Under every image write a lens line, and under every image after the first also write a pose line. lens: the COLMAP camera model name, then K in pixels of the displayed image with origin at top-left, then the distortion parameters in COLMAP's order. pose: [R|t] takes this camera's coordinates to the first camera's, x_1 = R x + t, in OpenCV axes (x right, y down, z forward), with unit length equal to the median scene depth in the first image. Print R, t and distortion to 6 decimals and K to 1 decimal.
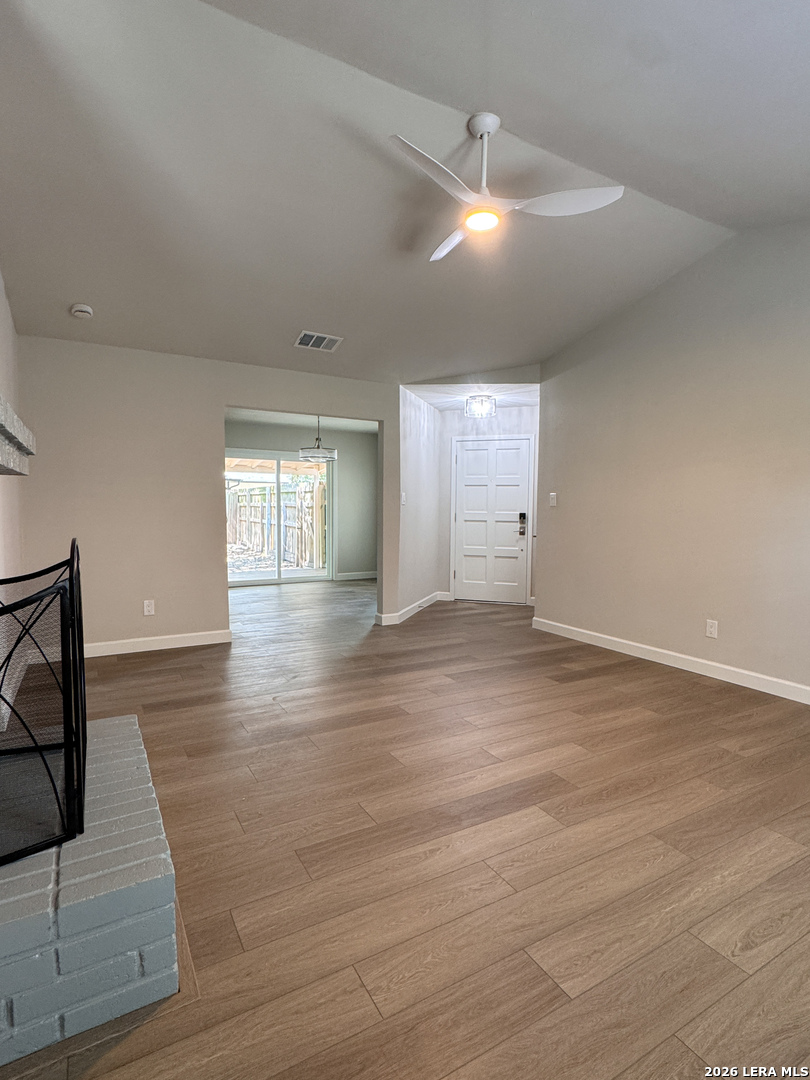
lens RADIAL K [[549.9, 0, 405.1], [0, 549.9, 547.6], [0, 0, 1]] dist [-0.006480, 0.000898]
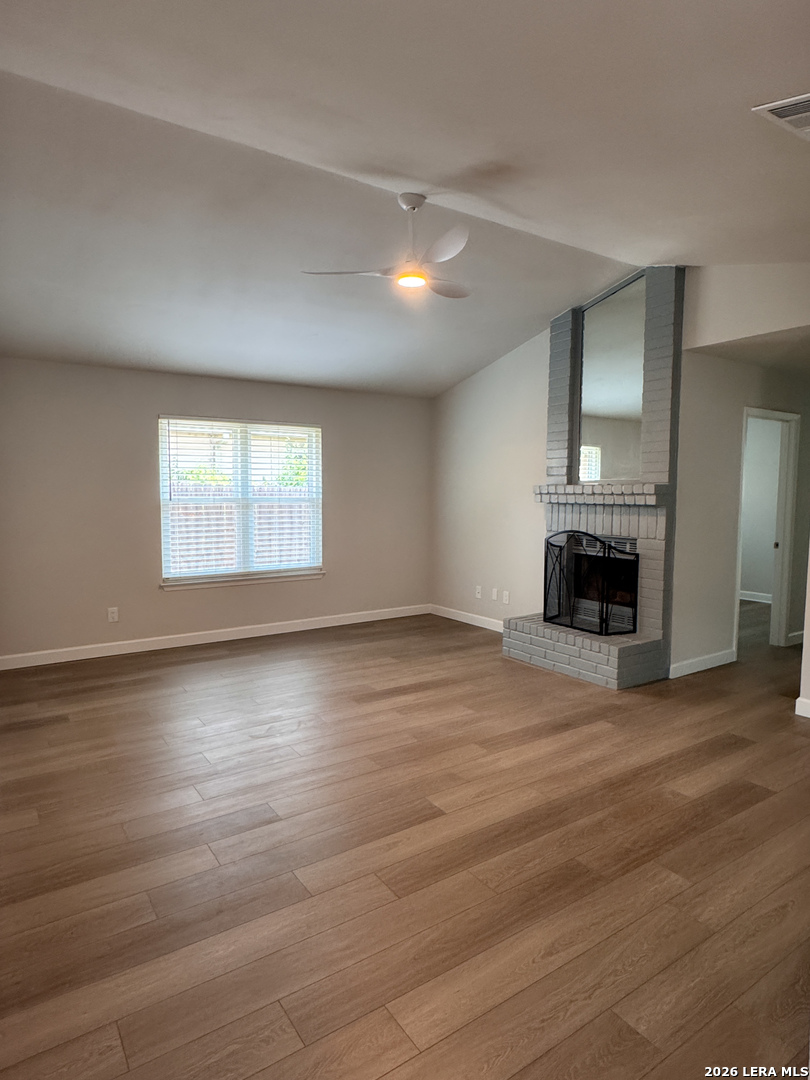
lens RADIAL K [[637.6, 0, 408.5], [0, 637.6, 539.8], [0, 0, 1]] dist [-0.000371, 0.005859]
pose [[-0.996741, -0.015176, -0.079230, 0.340990], [-0.026863, 0.988533, 0.148594, -0.333655], [0.076066, 0.150238, -0.985719, 3.248152]]
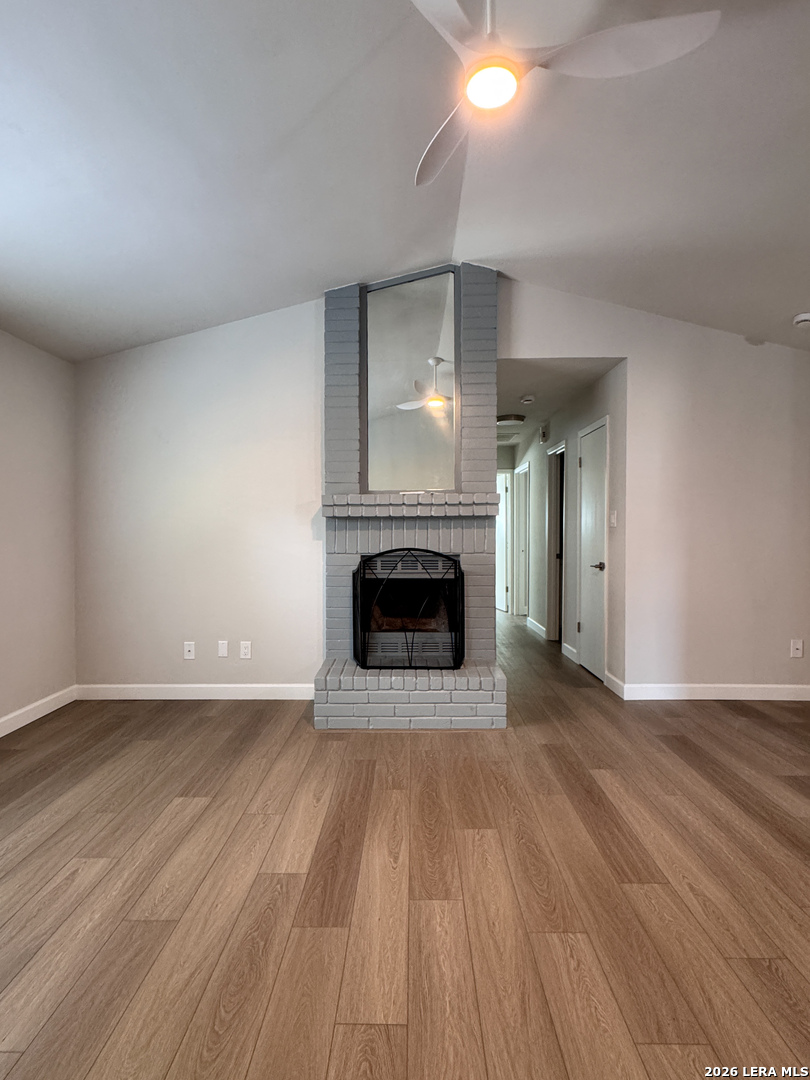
lens RADIAL K [[549.9, 0, 408.8], [0, 549.9, 536.5], [0, 0, 1]] dist [-0.006480, 0.000898]
pose [[-0.509141, 0.000124, -0.860683, 1.007948], [-0.066135, 0.997038, 0.039266, -0.122005], [0.858138, 0.076913, -0.507625, 1.716723]]
